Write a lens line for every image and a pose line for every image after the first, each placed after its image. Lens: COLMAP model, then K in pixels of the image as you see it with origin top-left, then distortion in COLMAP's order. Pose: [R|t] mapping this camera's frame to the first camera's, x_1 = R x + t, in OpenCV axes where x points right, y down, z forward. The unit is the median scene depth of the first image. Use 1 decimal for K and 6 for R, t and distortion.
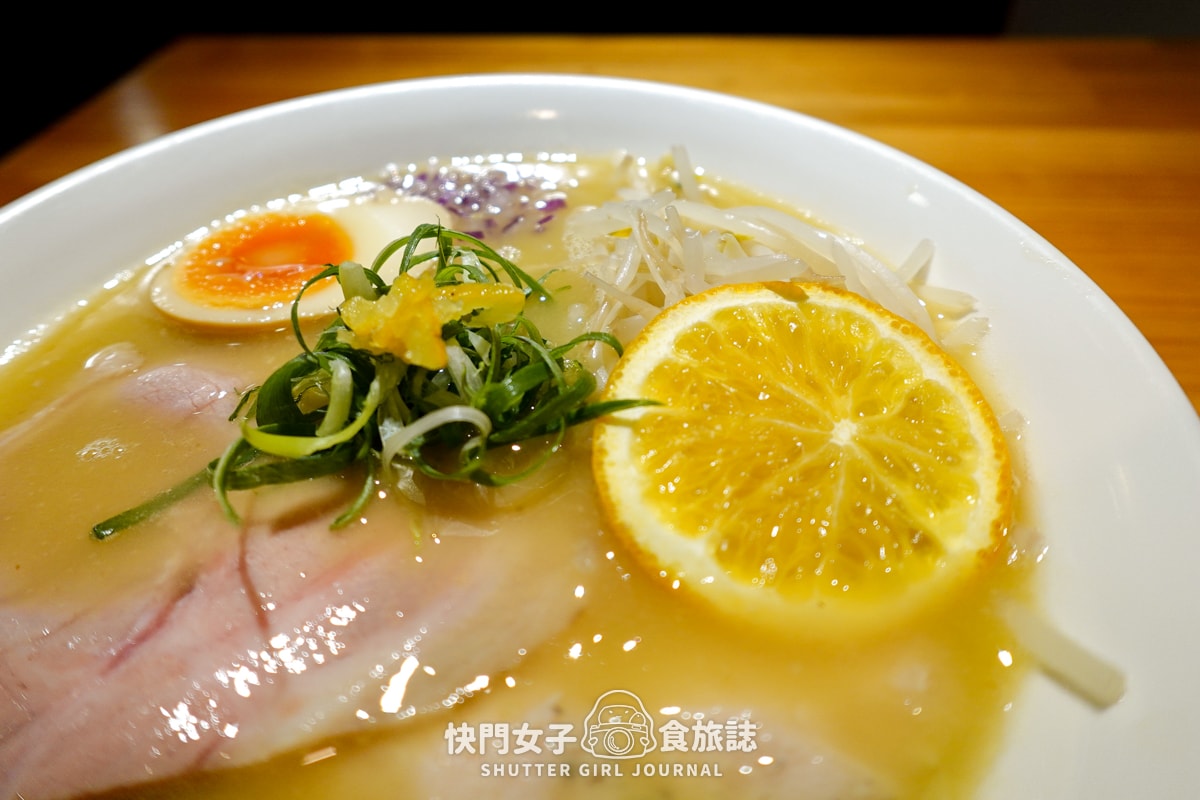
lens RADIAL K [[718.2, 0, 605.2], [0, 718.2, 442.9], [0, 0, 1]] dist [-0.001590, -0.000487]
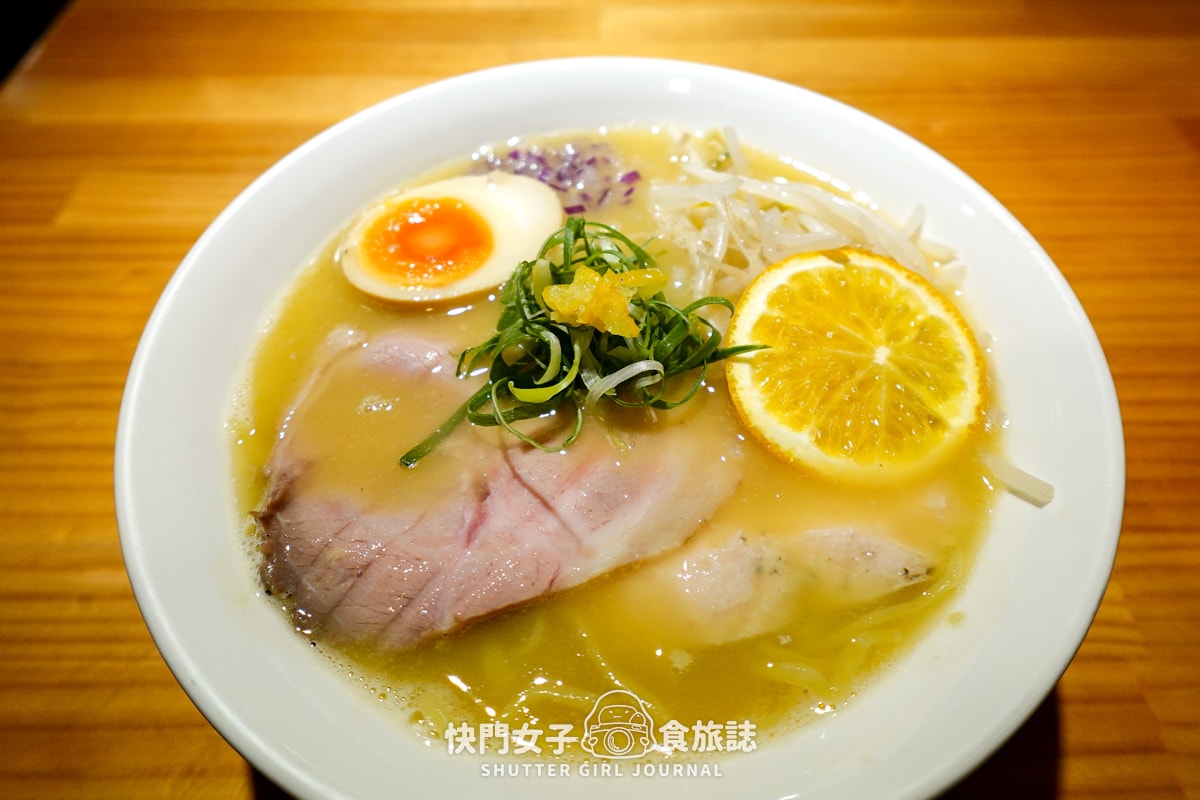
lens RADIAL K [[718.2, 0, 605.2], [0, 718.2, 442.9], [0, 0, 1]] dist [-0.001590, -0.000487]
pose [[0.992043, -0.089080, 0.088967, -0.415080], [0.072702, 0.982264, 0.172835, -0.140020], [-0.102785, -0.164992, 0.980925, -0.489946]]
